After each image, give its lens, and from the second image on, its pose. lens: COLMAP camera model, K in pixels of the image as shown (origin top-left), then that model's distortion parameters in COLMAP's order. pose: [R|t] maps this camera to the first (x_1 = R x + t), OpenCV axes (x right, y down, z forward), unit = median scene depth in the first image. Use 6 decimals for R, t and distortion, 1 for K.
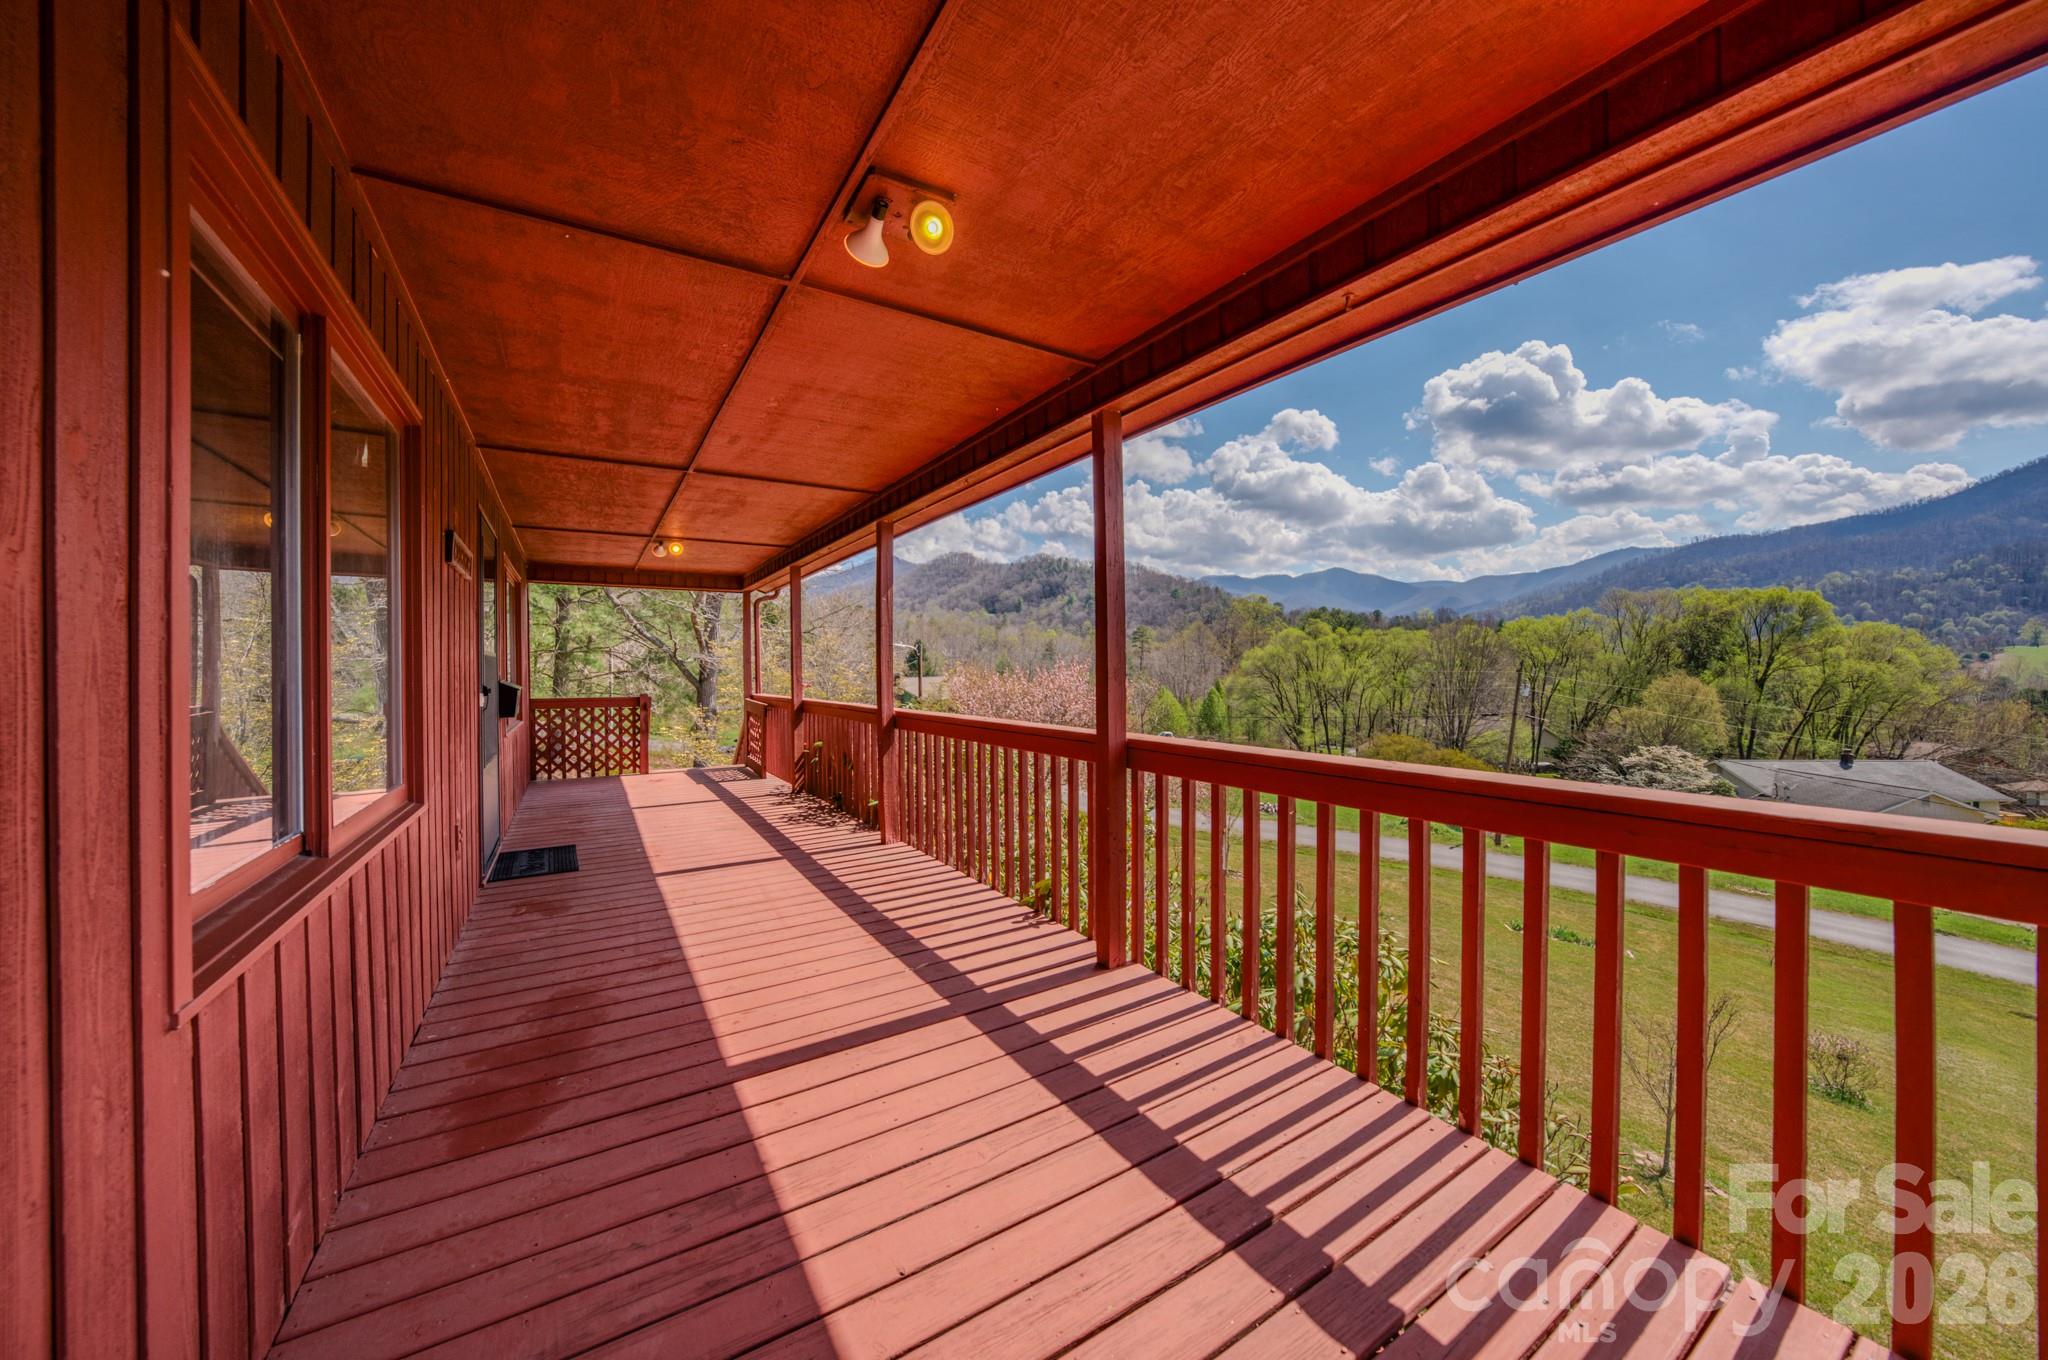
lens RADIAL K [[704.3, 0, 1022.0], [0, 704.3, 671.6], [0, 0, 1]] dist [-0.030511, 0.005682]
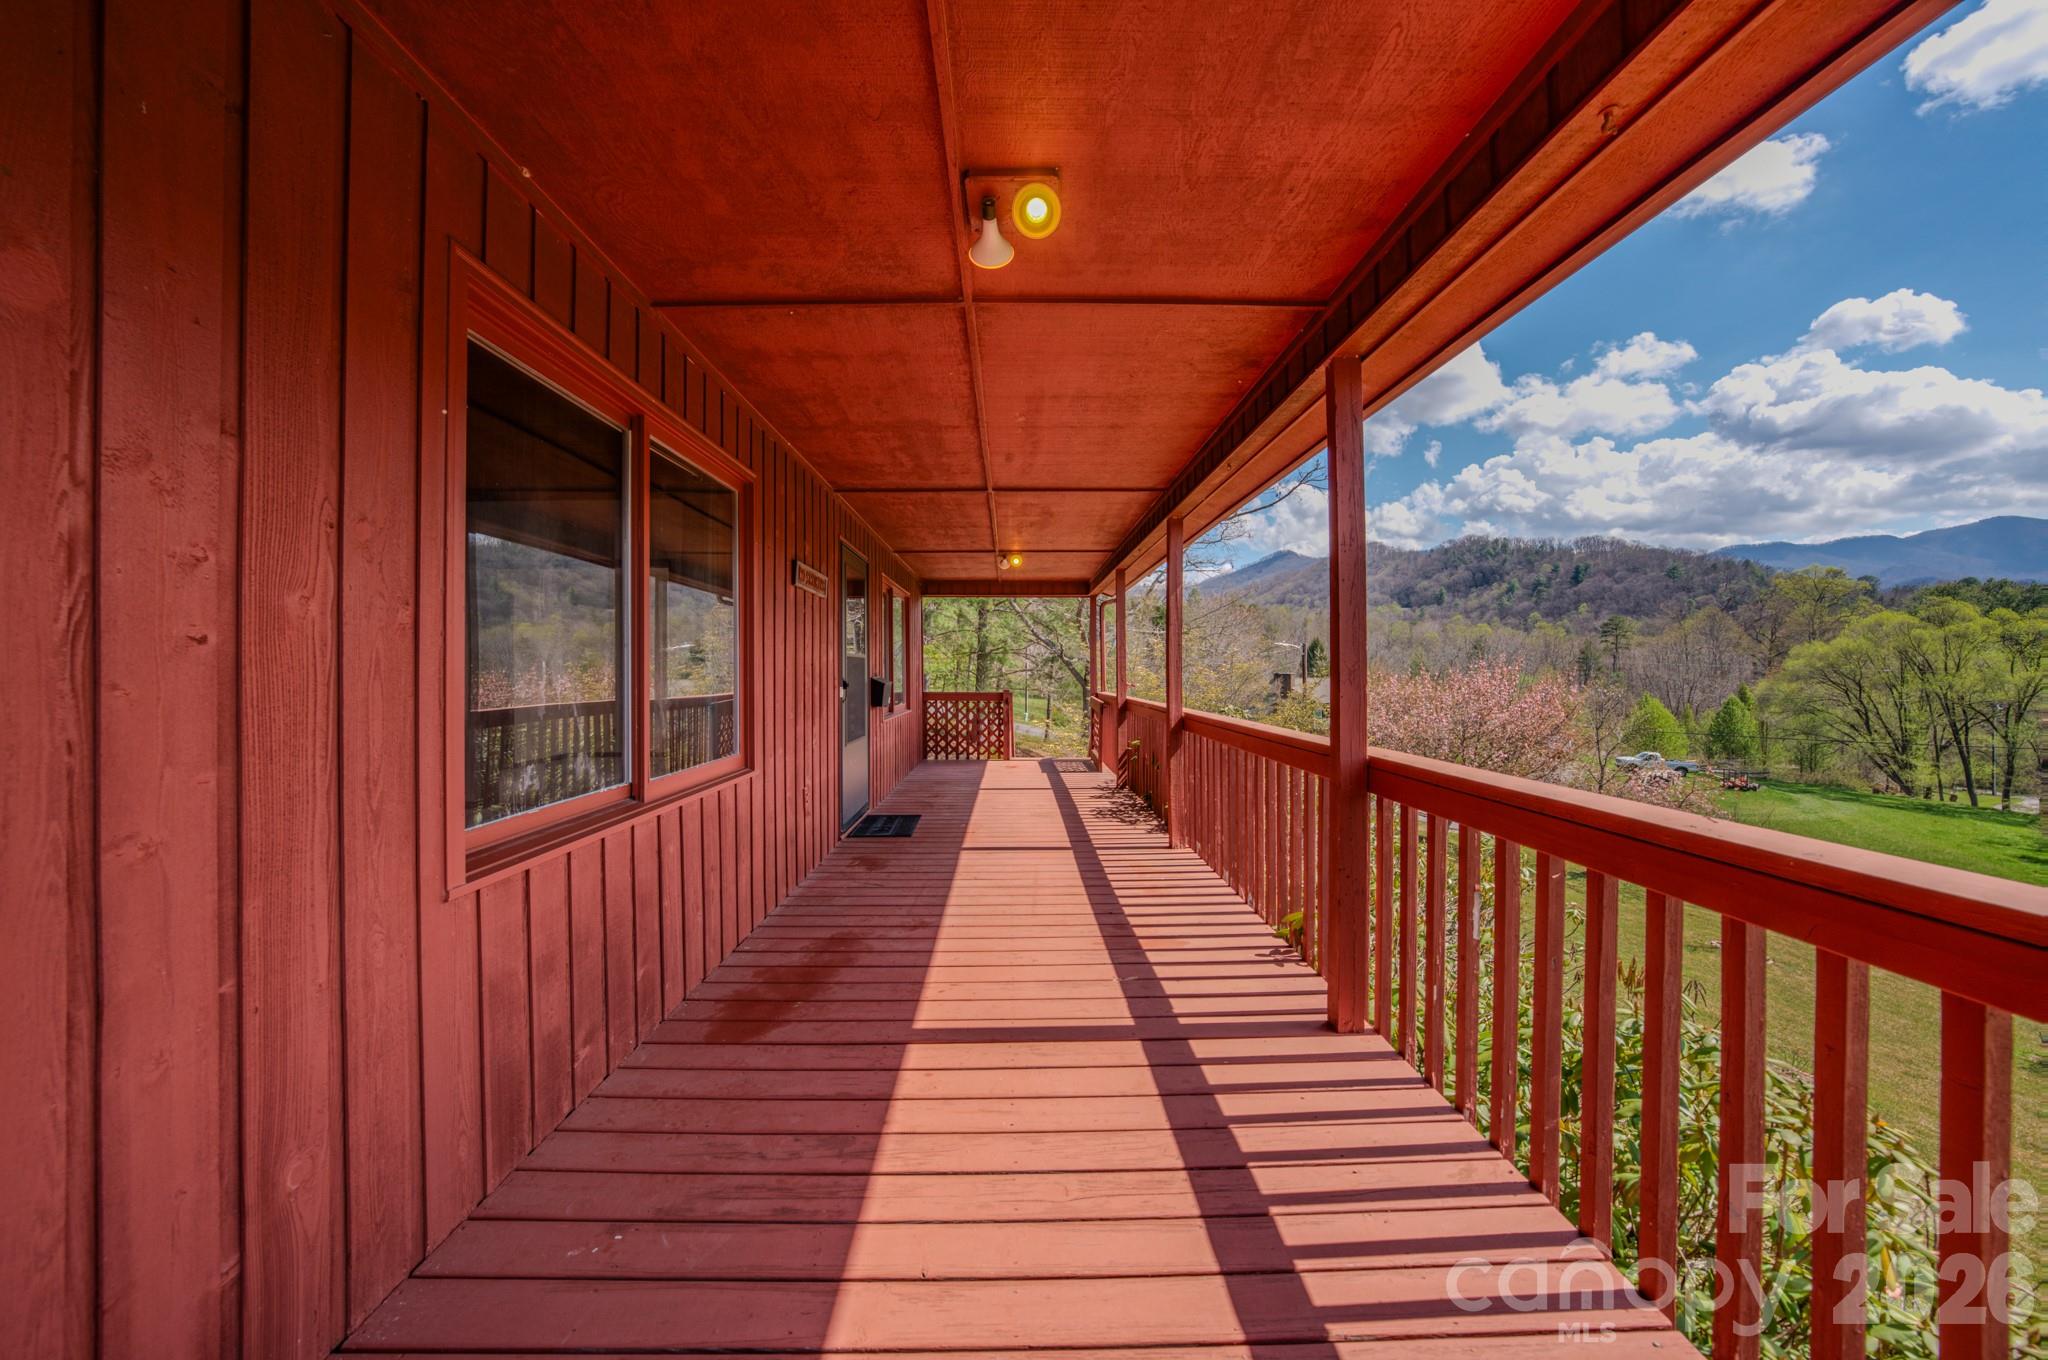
lens RADIAL K [[697.9, 0, 1011.6], [0, 697.9, 673.3], [0, 0, 1]] dist [-0.030467, 0.003336]
pose [[0.860131, 0.008135, -0.510008, 0.188840], [-0.006904, 0.999967, 0.004306, -0.001537], [0.510026, -0.000183, 0.860159, 0.093933]]
